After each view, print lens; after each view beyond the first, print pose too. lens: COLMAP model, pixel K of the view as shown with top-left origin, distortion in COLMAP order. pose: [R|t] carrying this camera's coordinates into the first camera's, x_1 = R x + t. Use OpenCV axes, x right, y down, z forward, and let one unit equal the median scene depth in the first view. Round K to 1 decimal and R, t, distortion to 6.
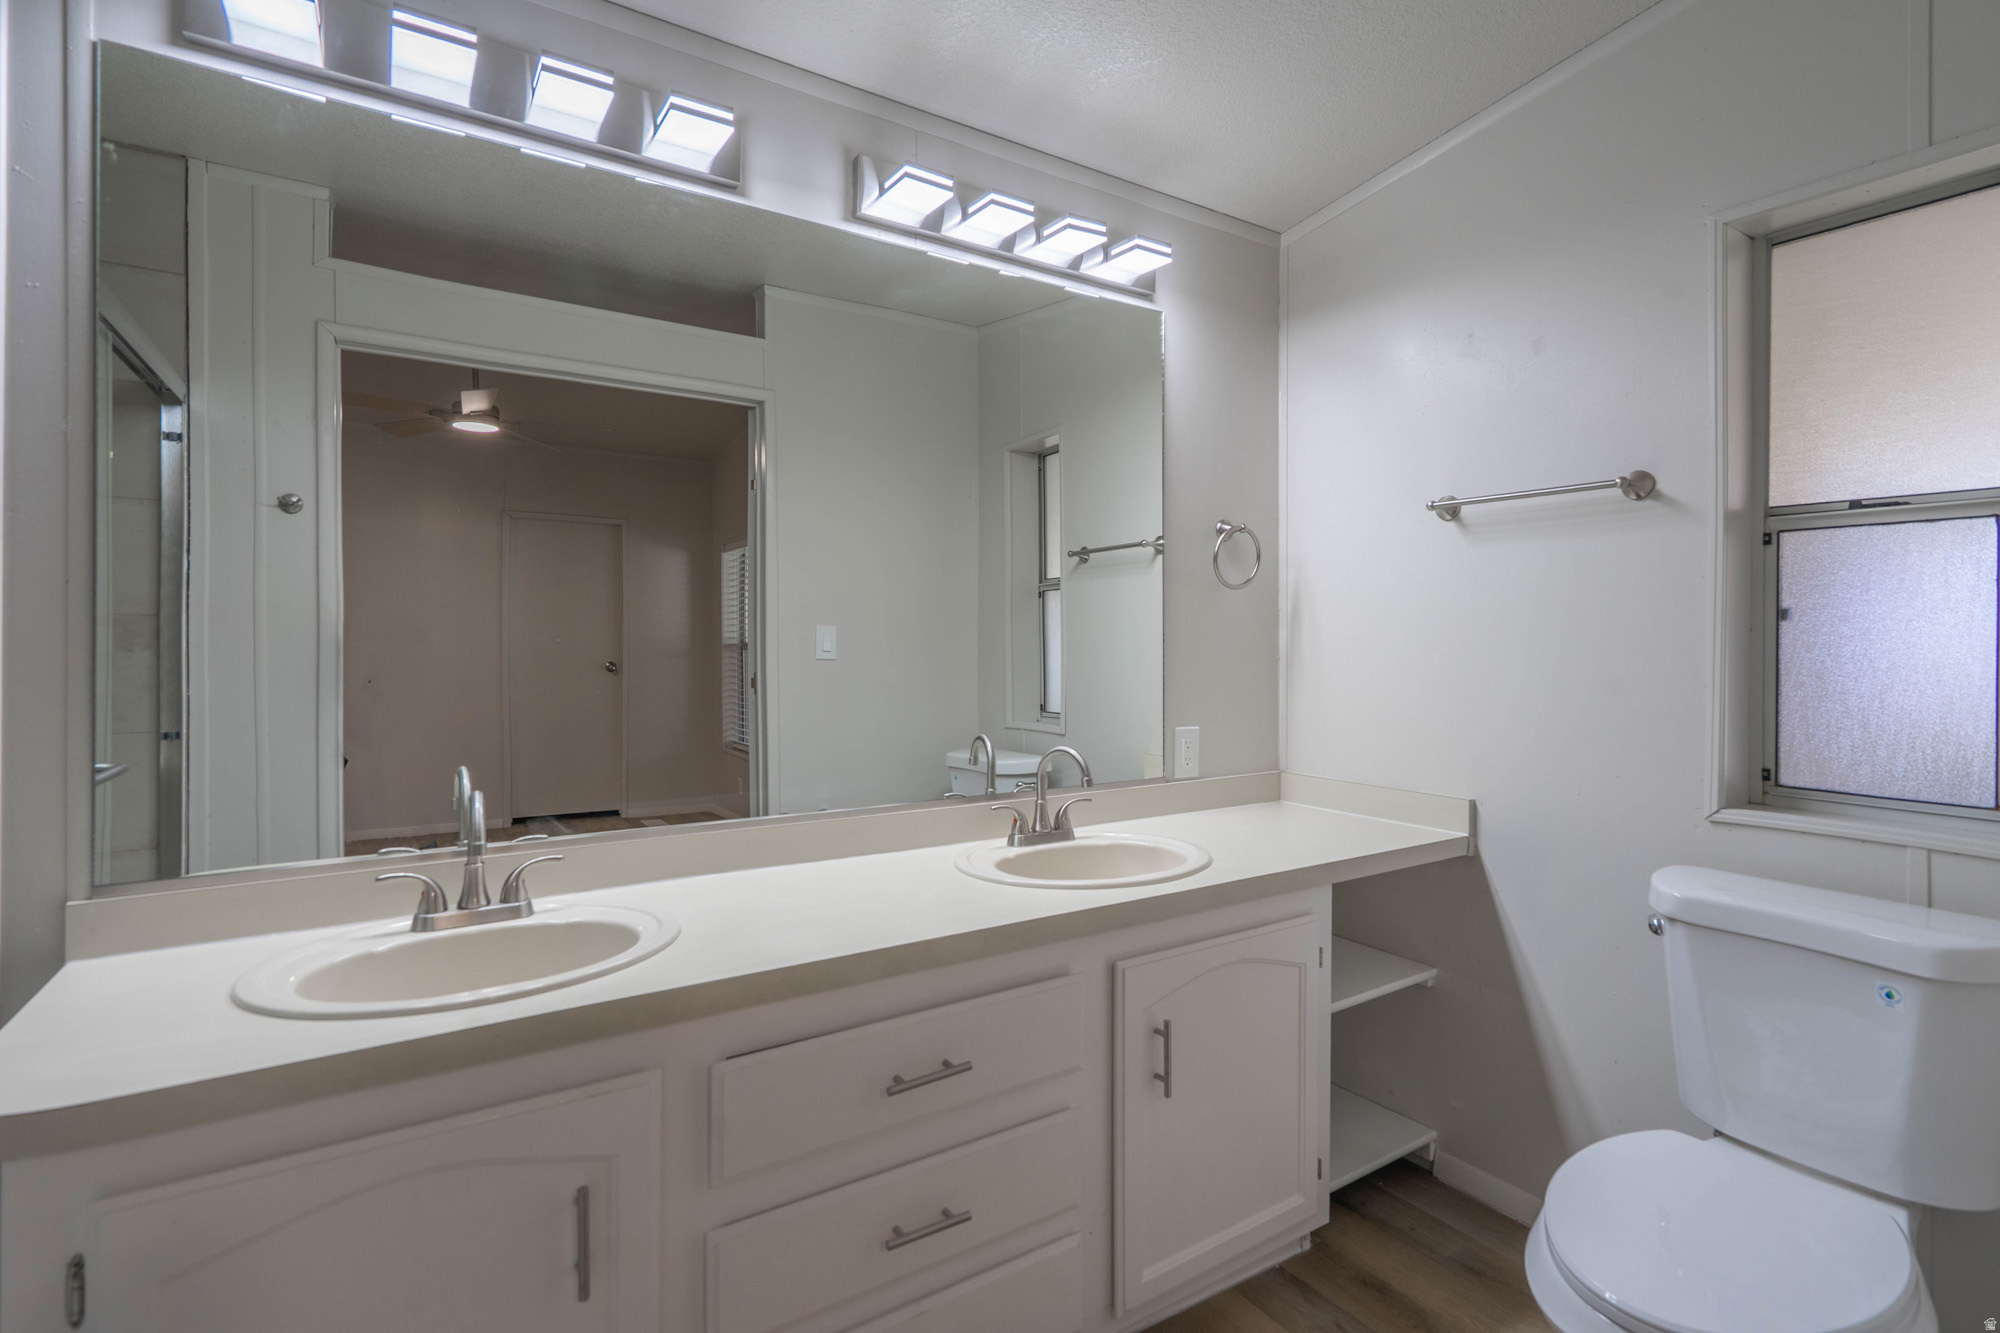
lens RADIAL K [[917.7, 0, 1003.3], [0, 917.7, 674.5], [0, 0, 1]] dist [-0.005077, 0.000479]
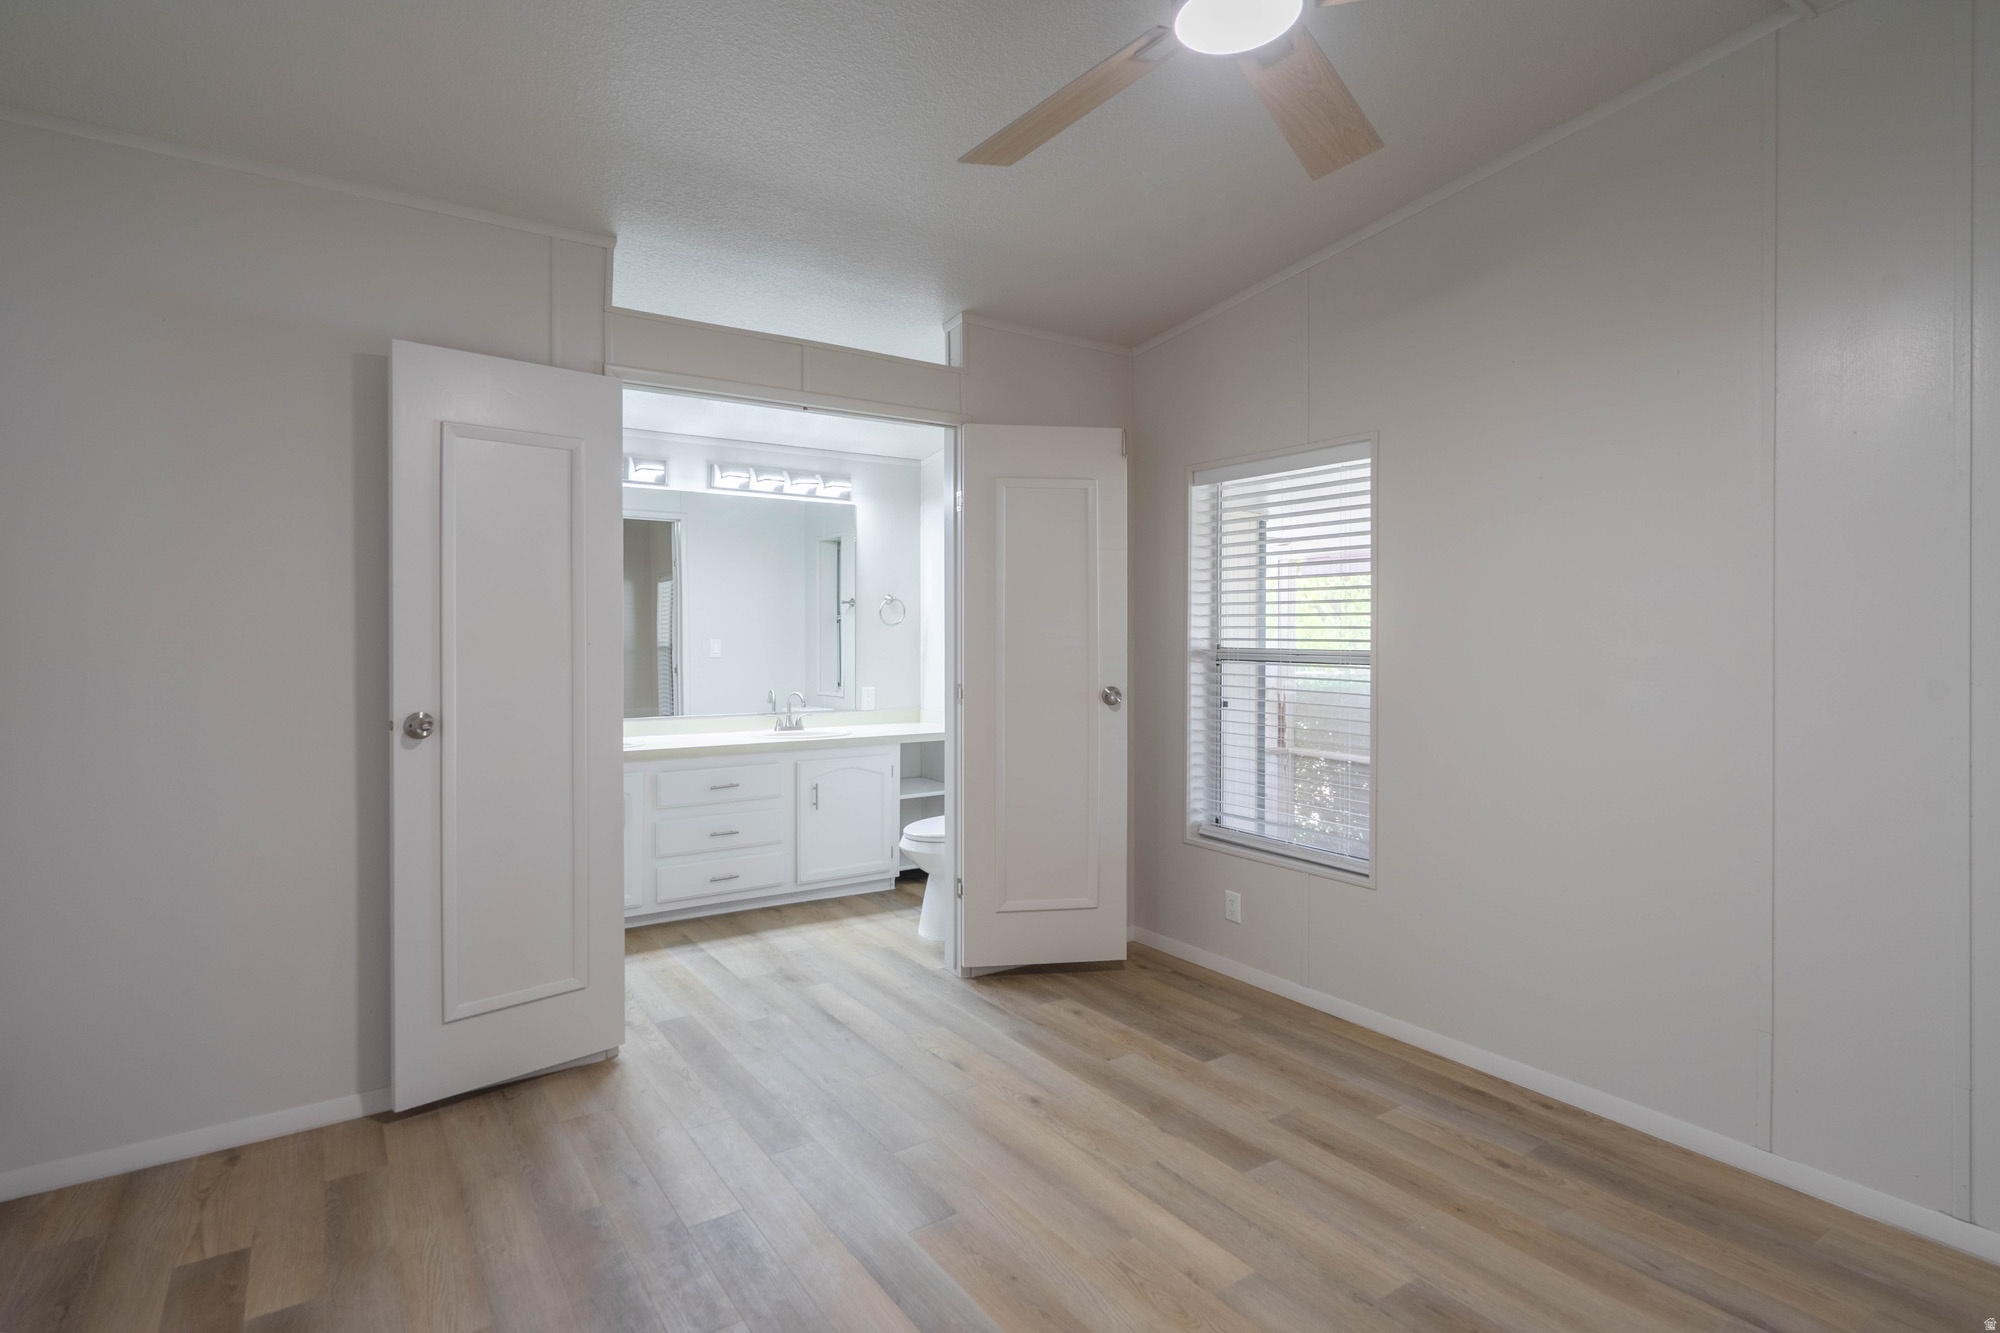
lens RADIAL K [[927.1, 0, 1000.3], [0, 927.1, 651.9], [0, 0, 1]] dist [-0.000650, 0.000054]
pose [[0.998263, -0.007698, 0.058406, 0.405651], [0.008598, 0.999848, -0.015183, 0.007839], [-0.058280, 0.015659, 0.998177, -1.348650]]
